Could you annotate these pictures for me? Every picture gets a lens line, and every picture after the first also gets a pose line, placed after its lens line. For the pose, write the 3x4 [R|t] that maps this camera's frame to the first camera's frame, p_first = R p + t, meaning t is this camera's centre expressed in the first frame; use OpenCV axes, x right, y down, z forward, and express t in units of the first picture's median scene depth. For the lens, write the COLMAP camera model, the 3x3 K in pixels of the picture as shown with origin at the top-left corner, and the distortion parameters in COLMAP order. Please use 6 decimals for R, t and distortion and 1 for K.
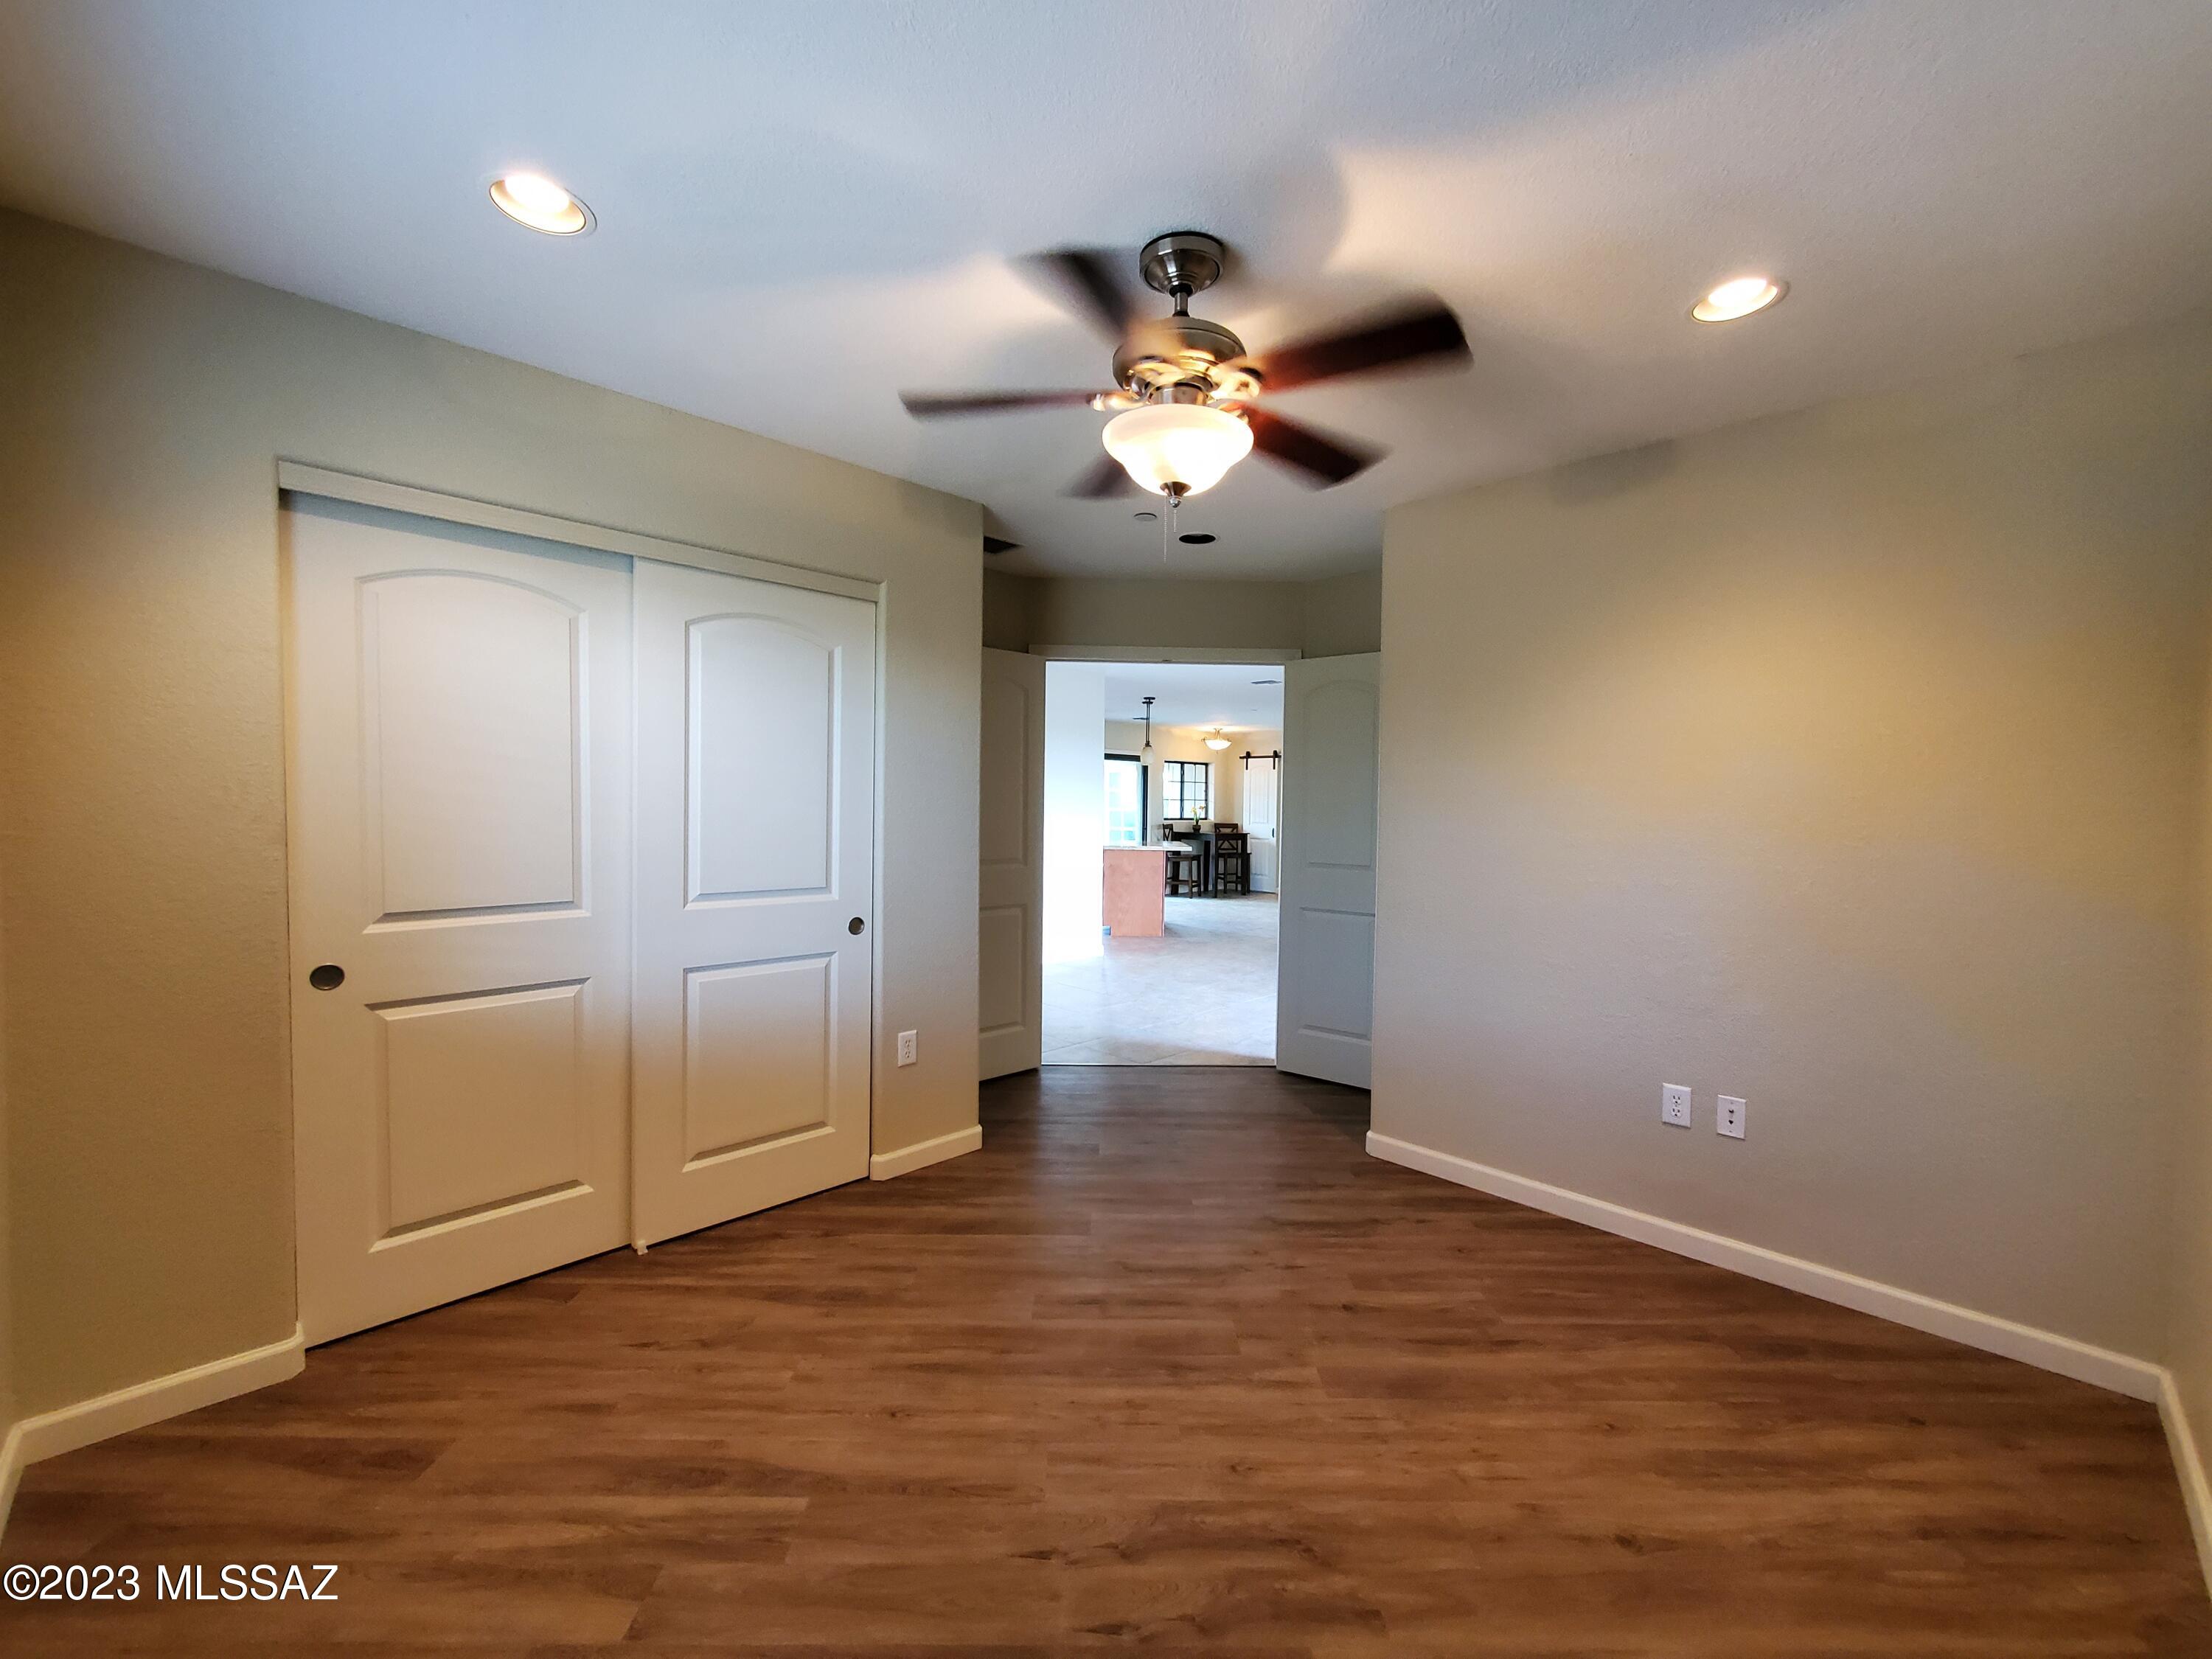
lens RADIAL K [[882.1, 0, 1107.9], [0, 882.1, 830.3], [0, 0, 1]] dist [-0.000830, -0.000516]
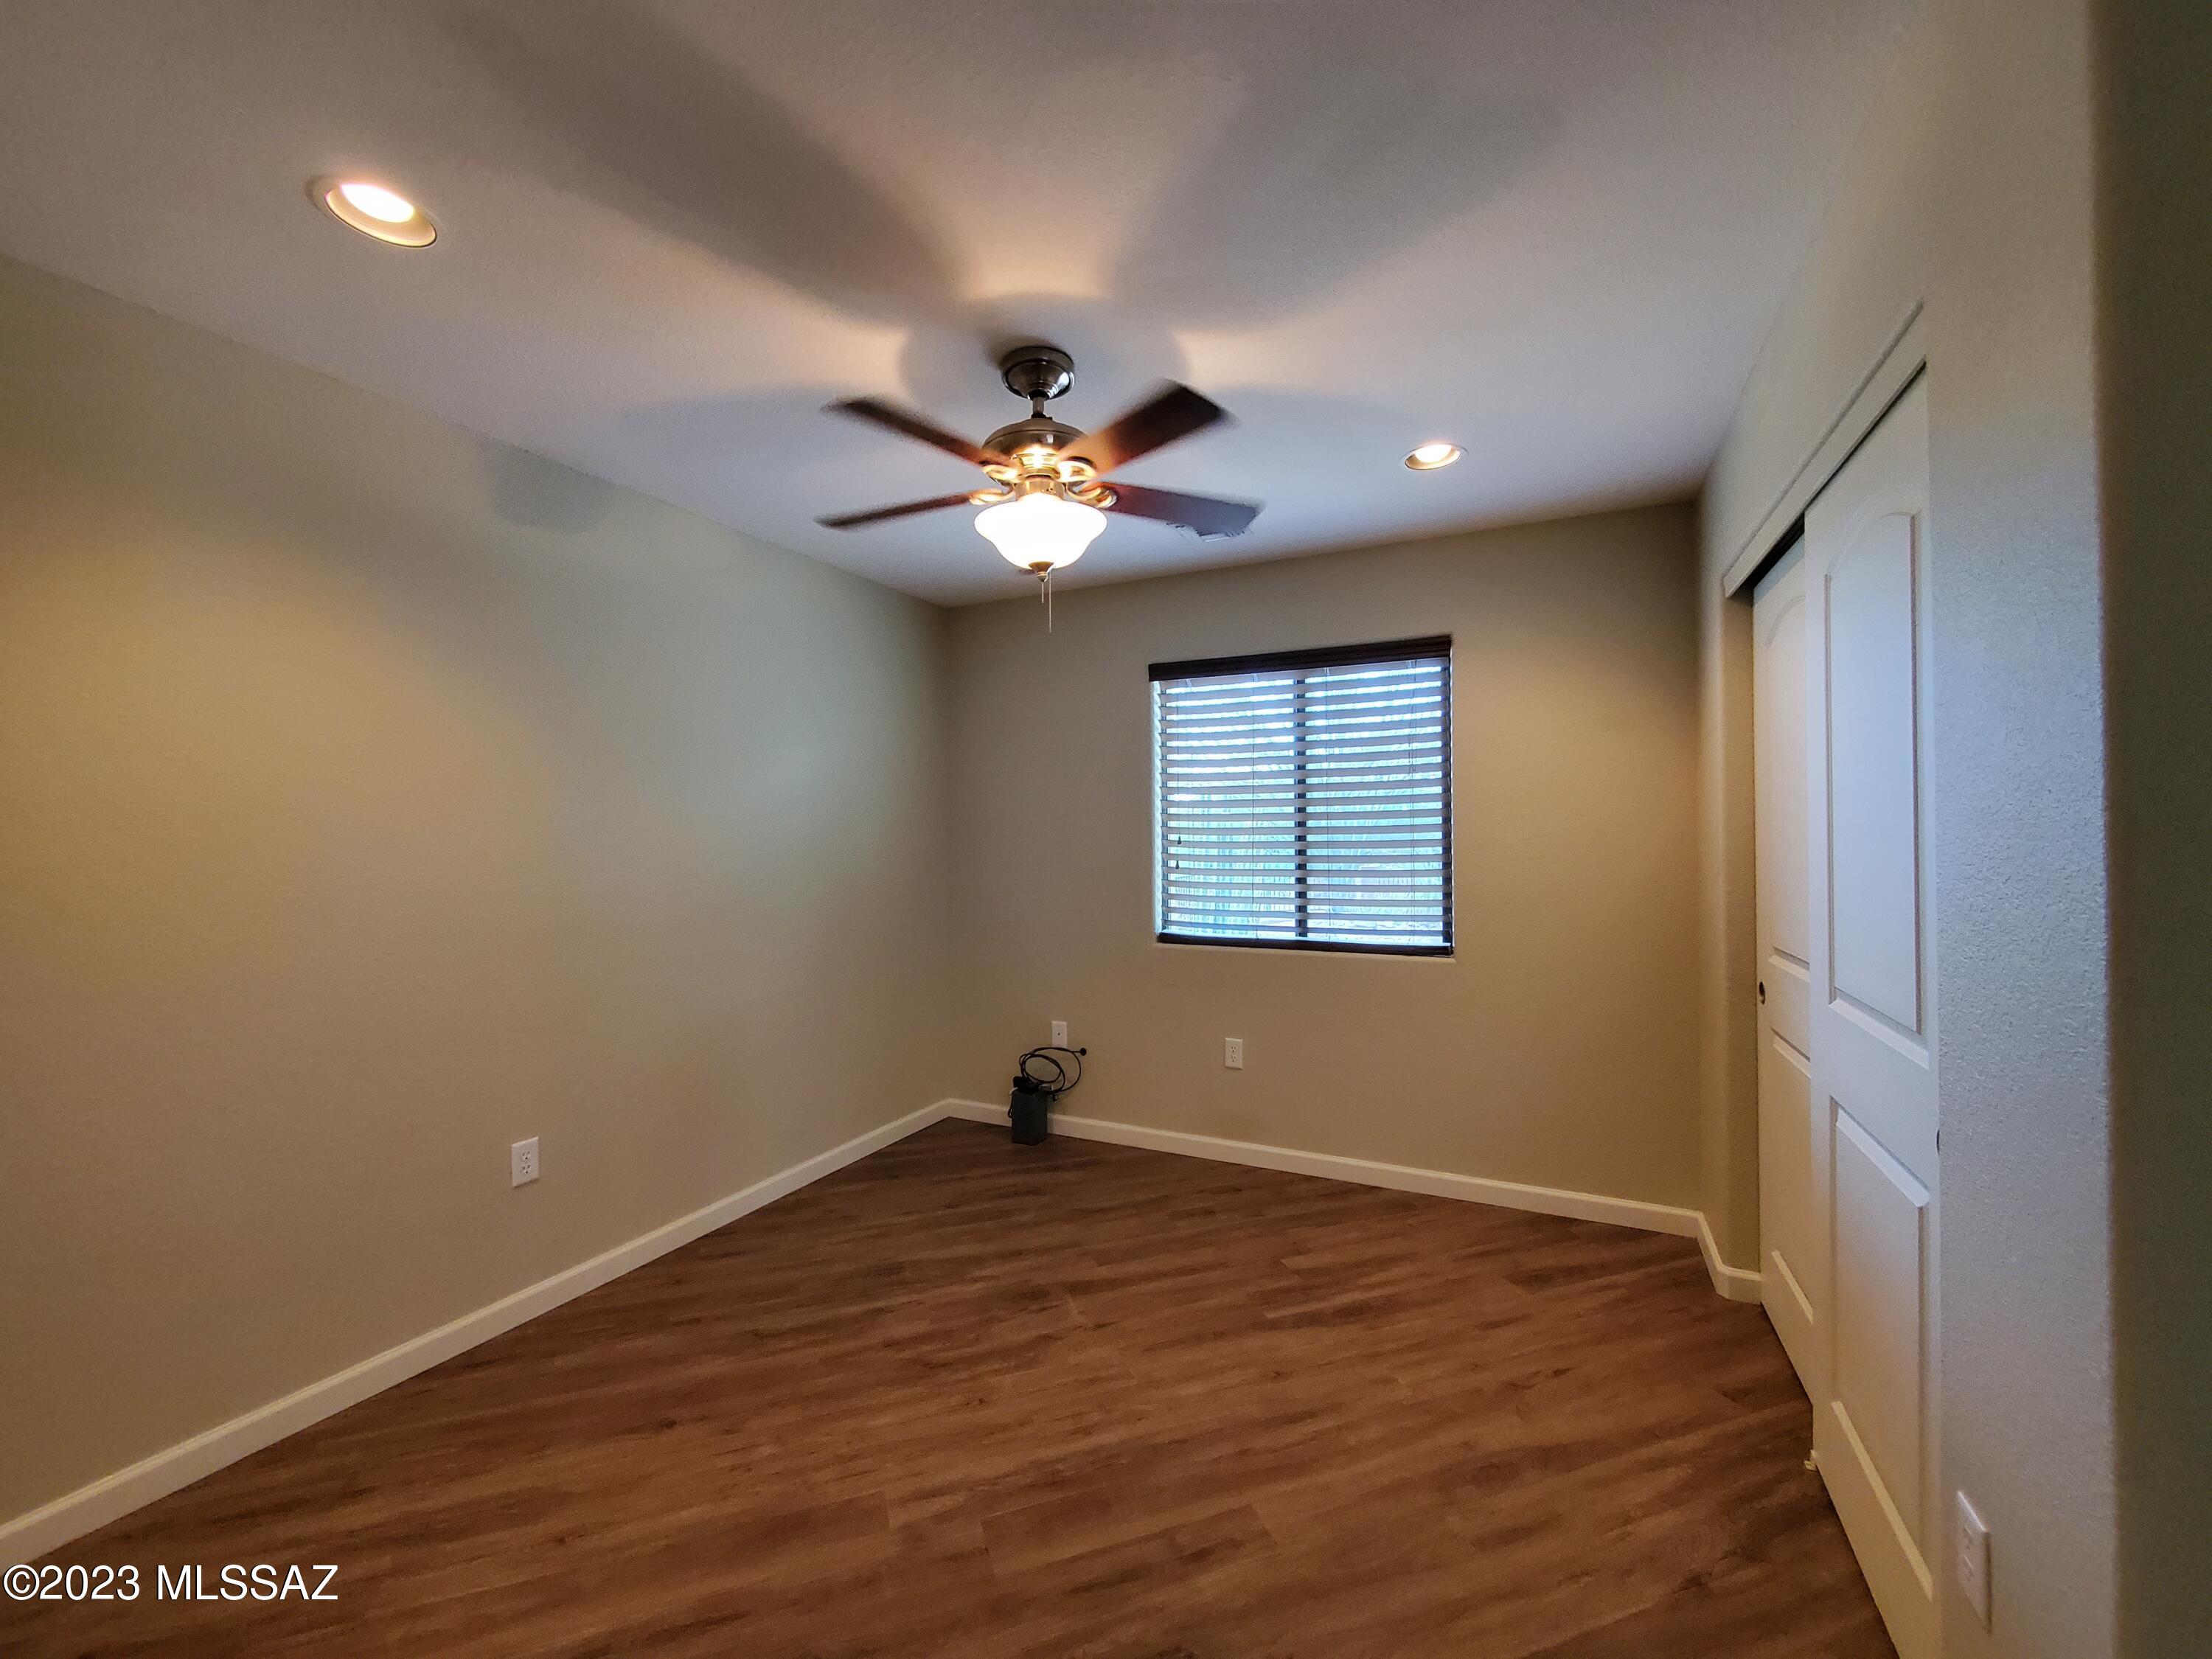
lens RADIAL K [[882.1, 0, 1107.9], [0, 882.1, 830.3], [0, 0, 1]] dist [-0.000830, -0.000516]
pose [[-0.944458, -0.007650, -0.328542, 0.354652], [-0.016186, 0.999599, 0.023255, -0.068834], [0.328233, 0.027282, -0.944203, 2.029539]]
